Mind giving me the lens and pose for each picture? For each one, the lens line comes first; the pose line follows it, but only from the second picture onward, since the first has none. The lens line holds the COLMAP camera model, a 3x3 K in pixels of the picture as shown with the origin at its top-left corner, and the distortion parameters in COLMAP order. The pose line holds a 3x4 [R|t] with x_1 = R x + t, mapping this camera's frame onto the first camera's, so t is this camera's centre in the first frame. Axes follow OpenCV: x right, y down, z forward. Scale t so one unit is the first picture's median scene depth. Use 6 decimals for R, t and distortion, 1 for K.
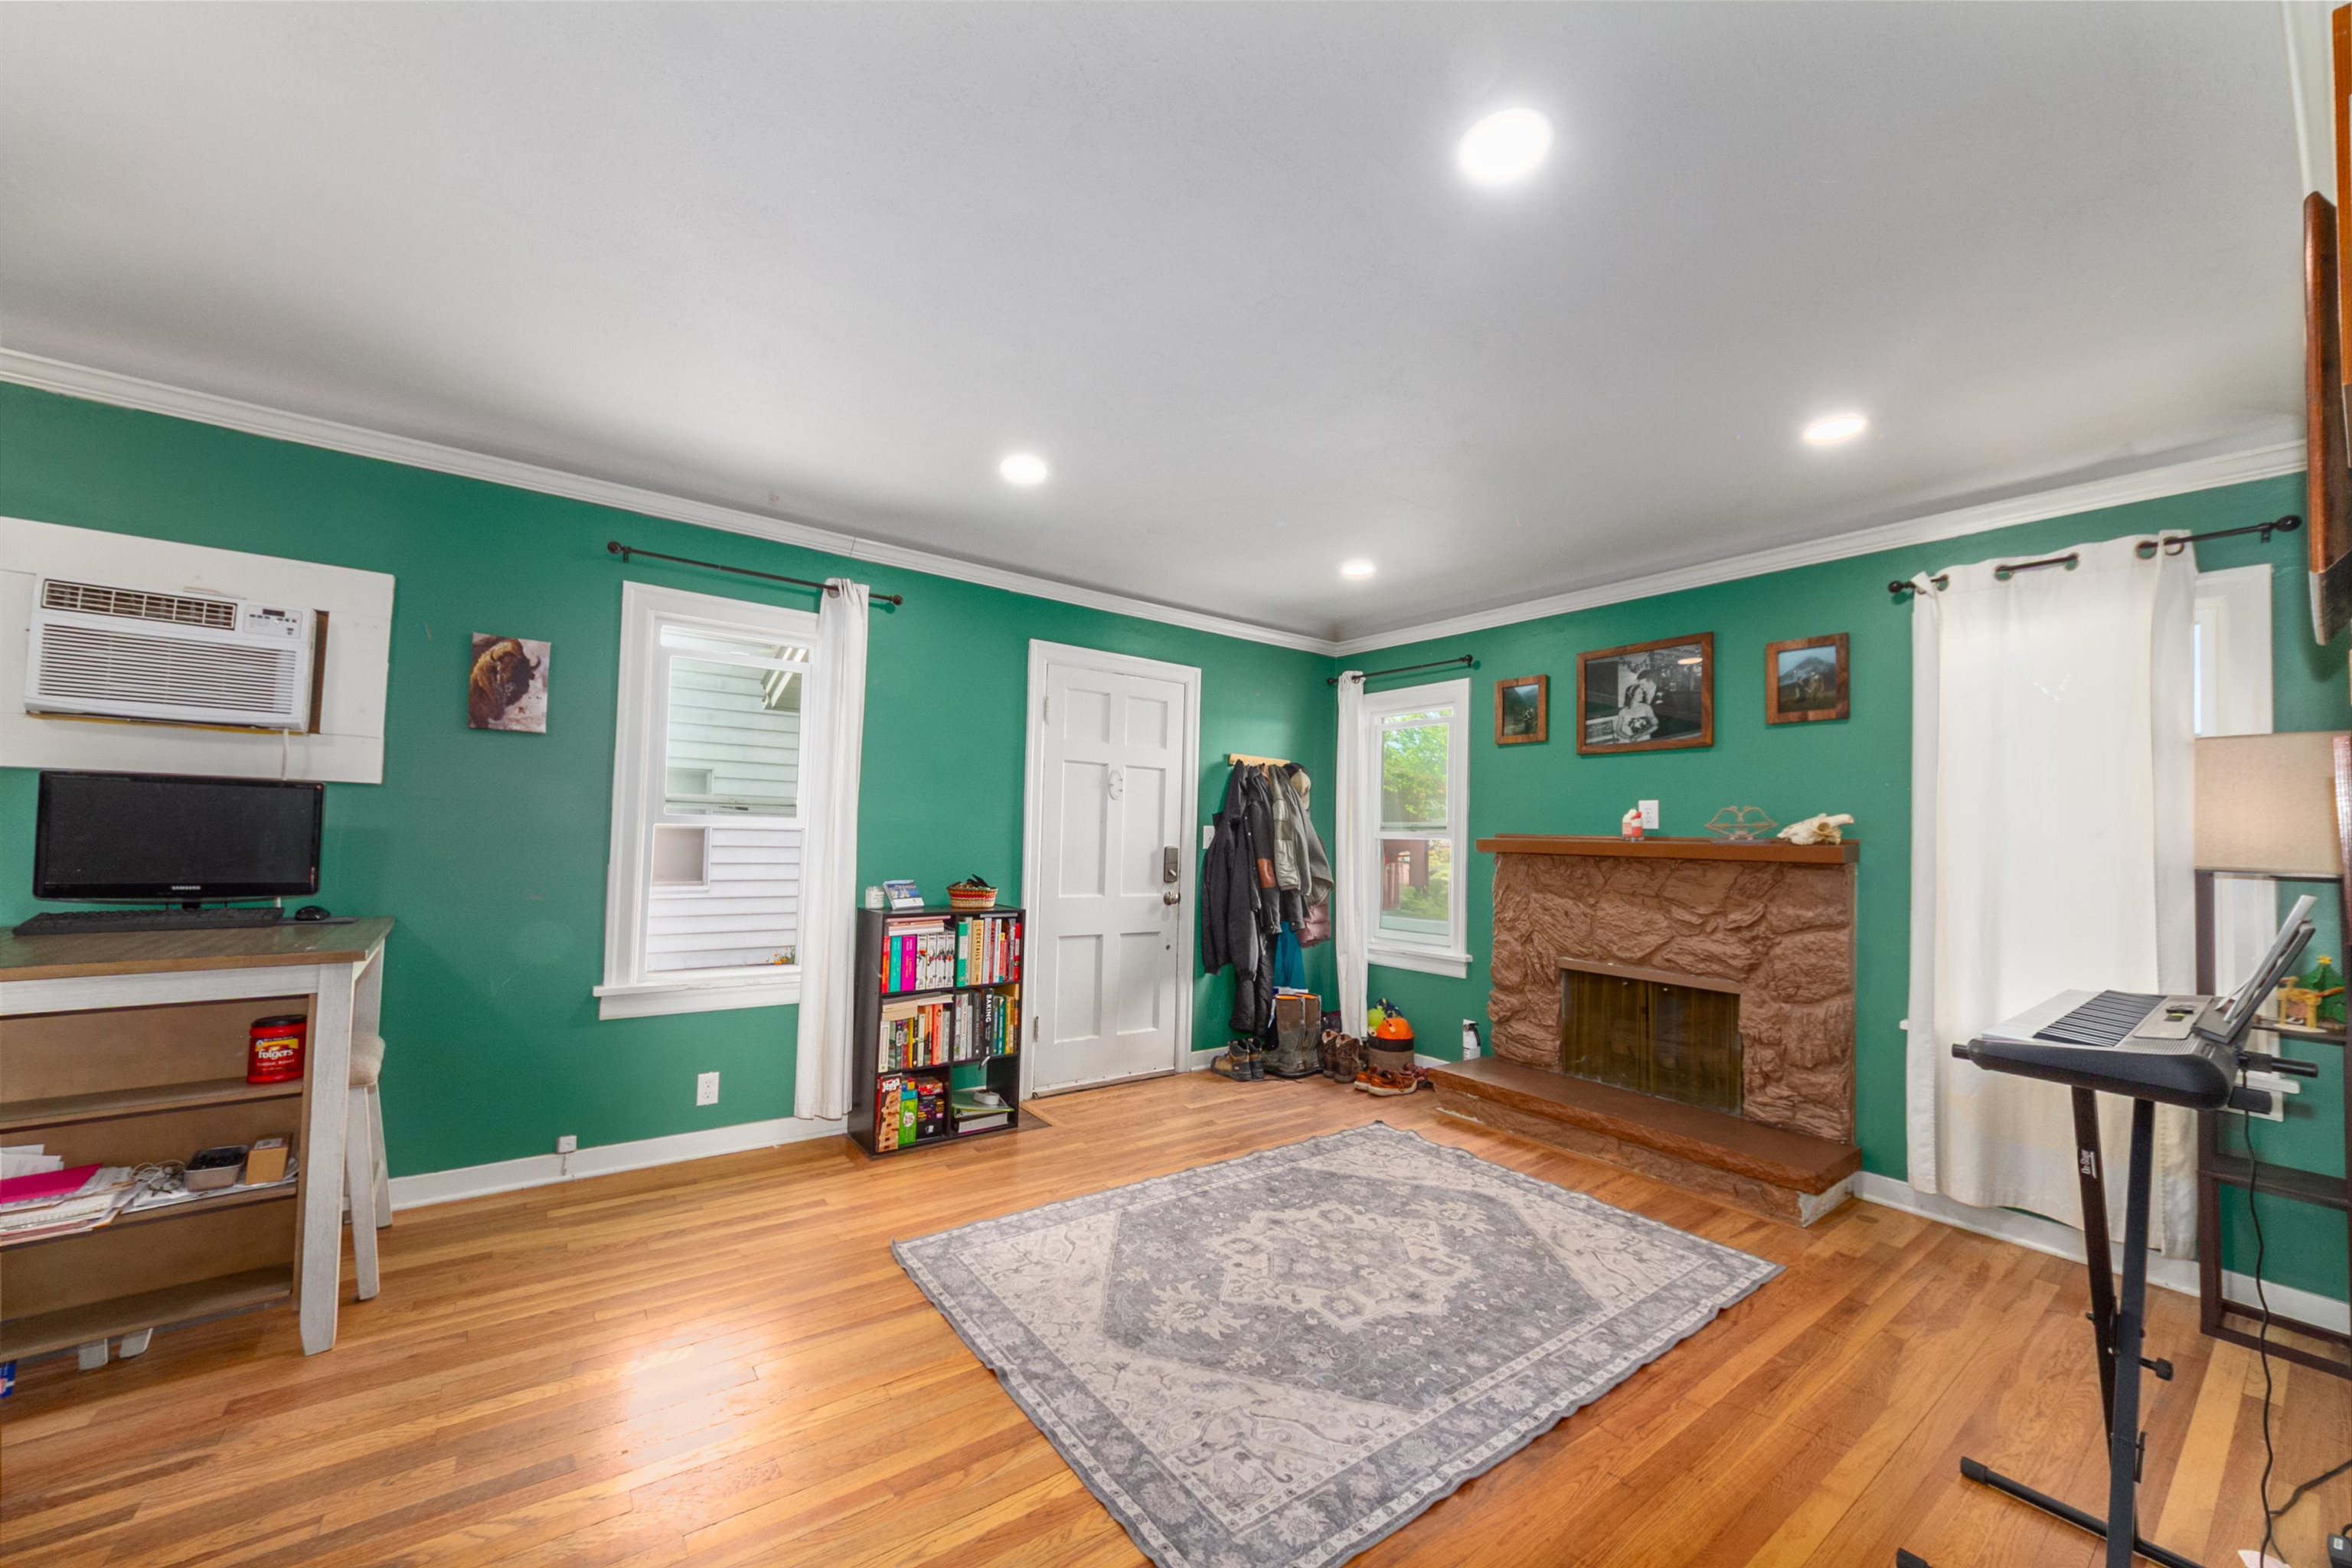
lens RADIAL K [[890.4, 0, 1169.2], [0, 890.4, 803.0], [0, 0, 1]] dist [-0.000471, -0.000178]
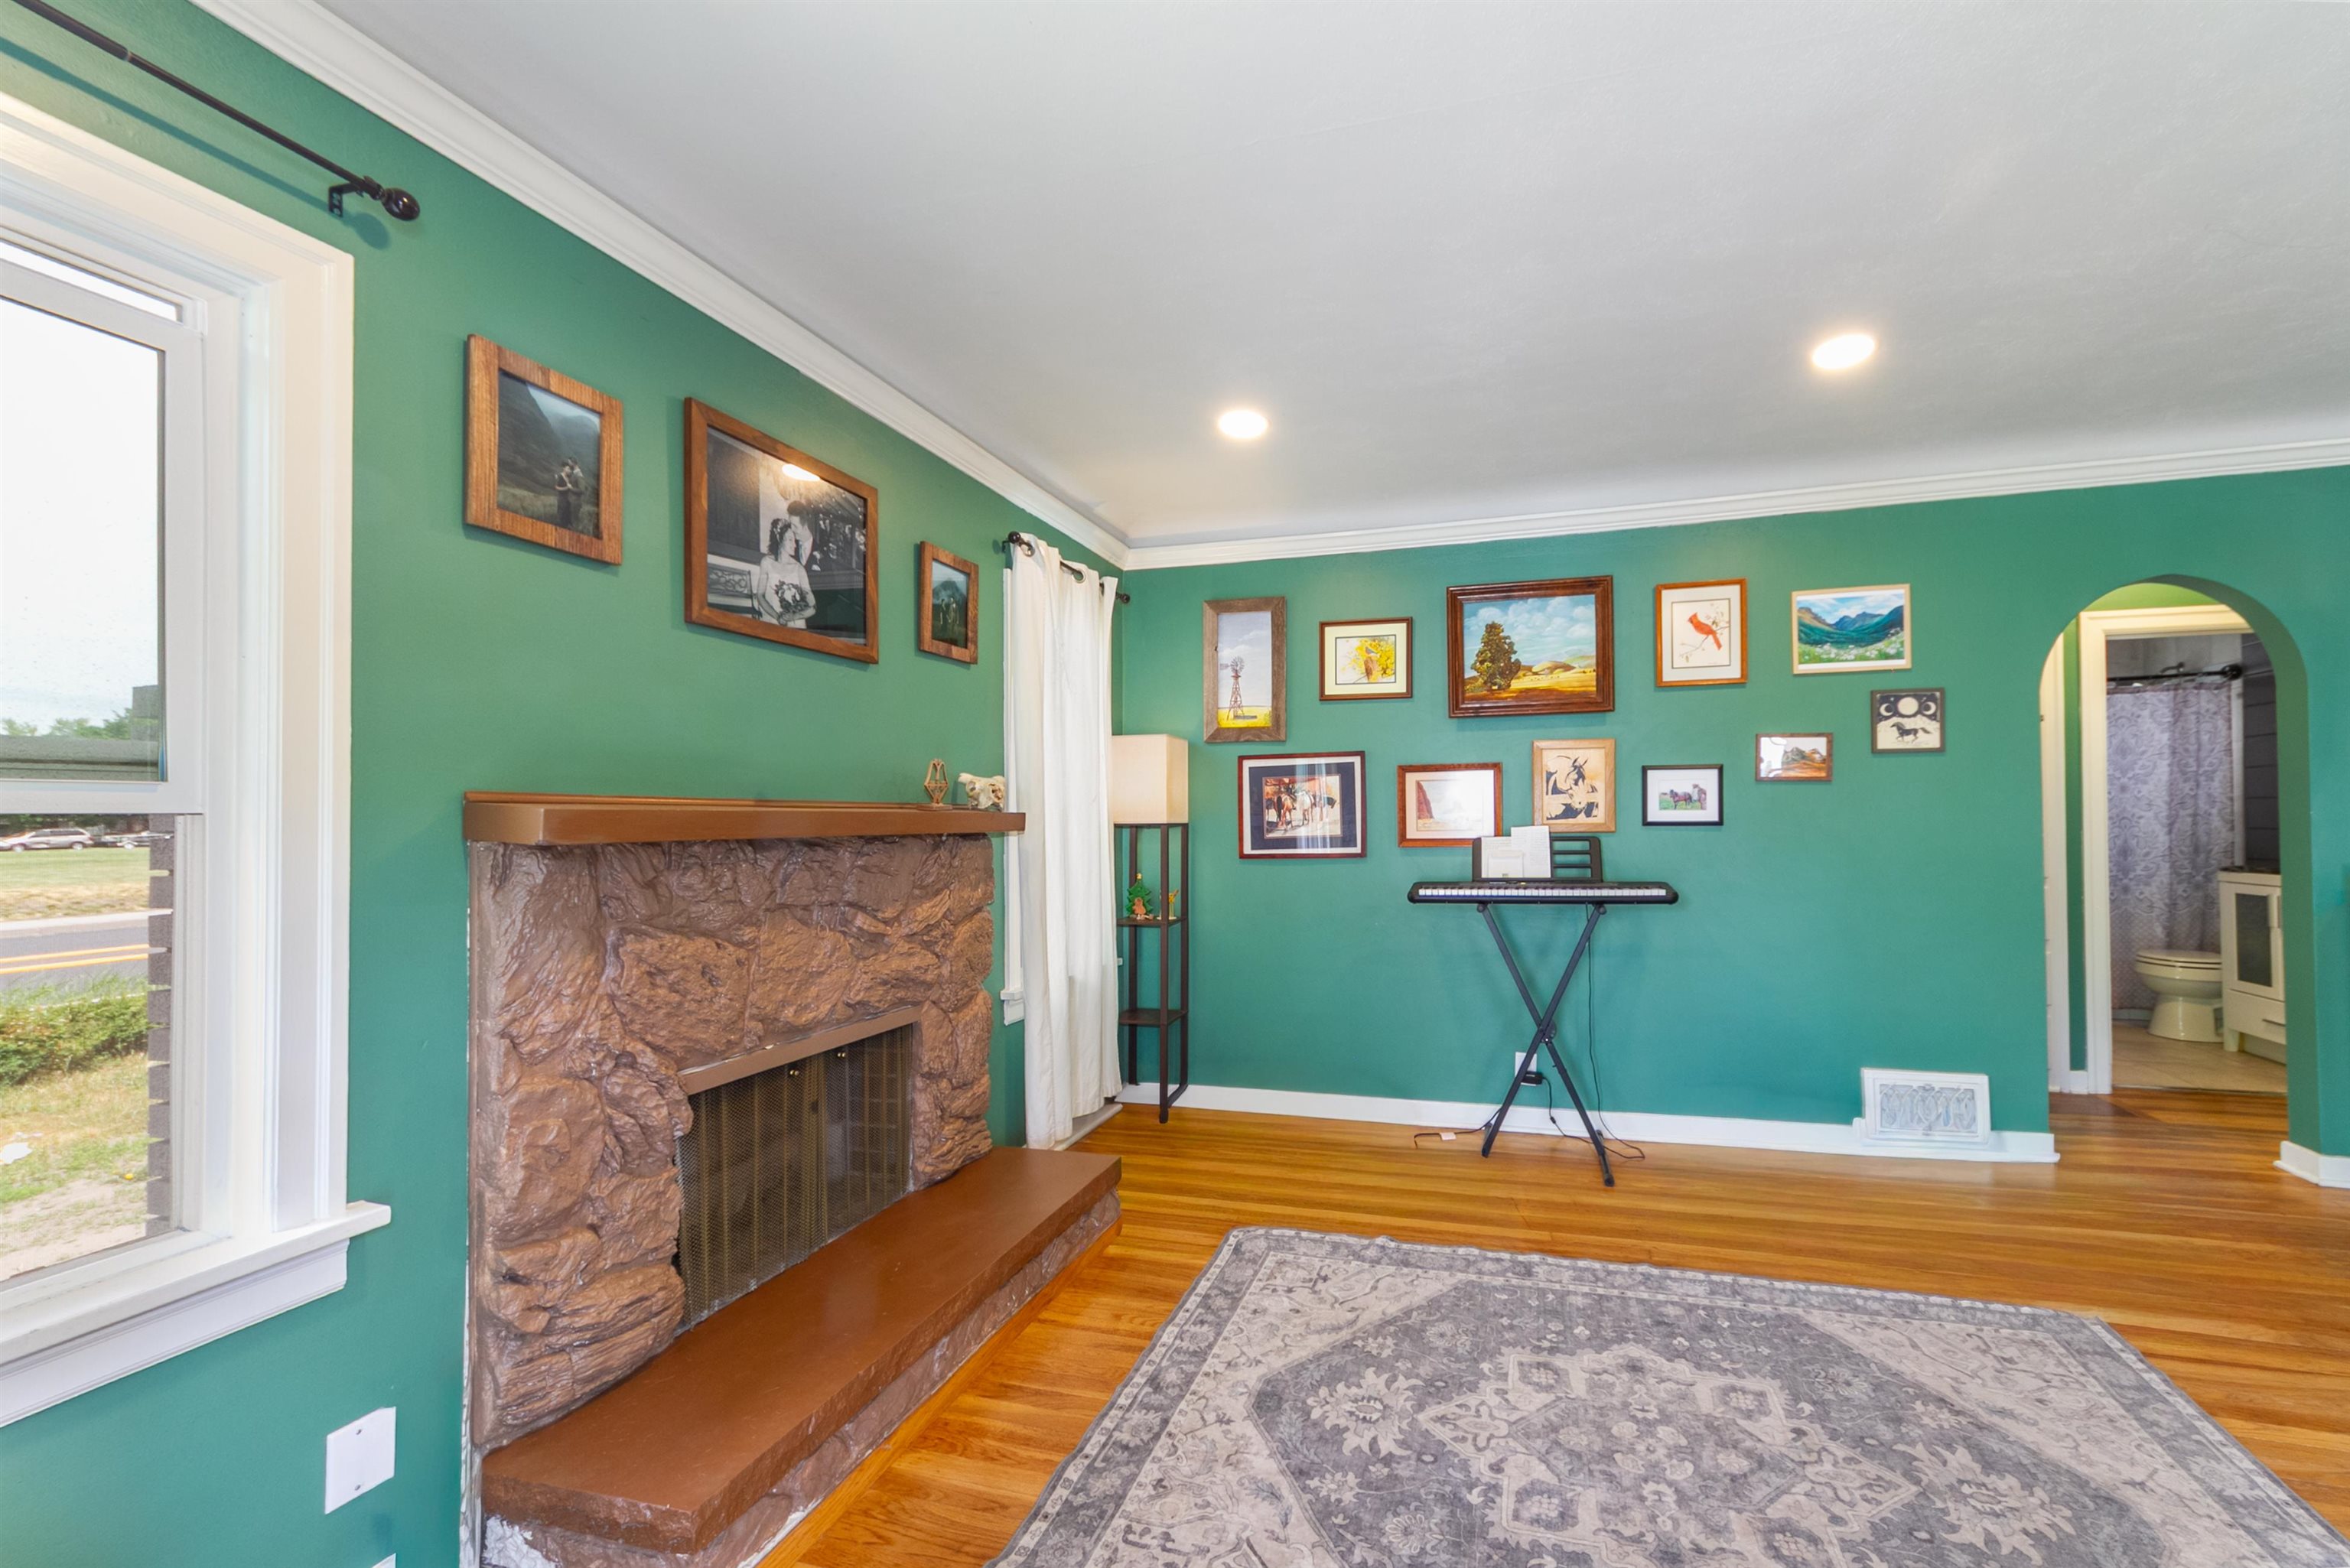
lens RADIAL K [[1030.7, 0, 1177.6], [0, 1030.7, 813.2], [0, 0, 1]] dist [0.000062, -0.000182]
pose [[-0.628622, -0.016087, 0.777545, -0.142993], [-0.036615, 0.999290, -0.008928, 0.050965], [-0.776849, -0.034082, -0.628764, 1.464434]]
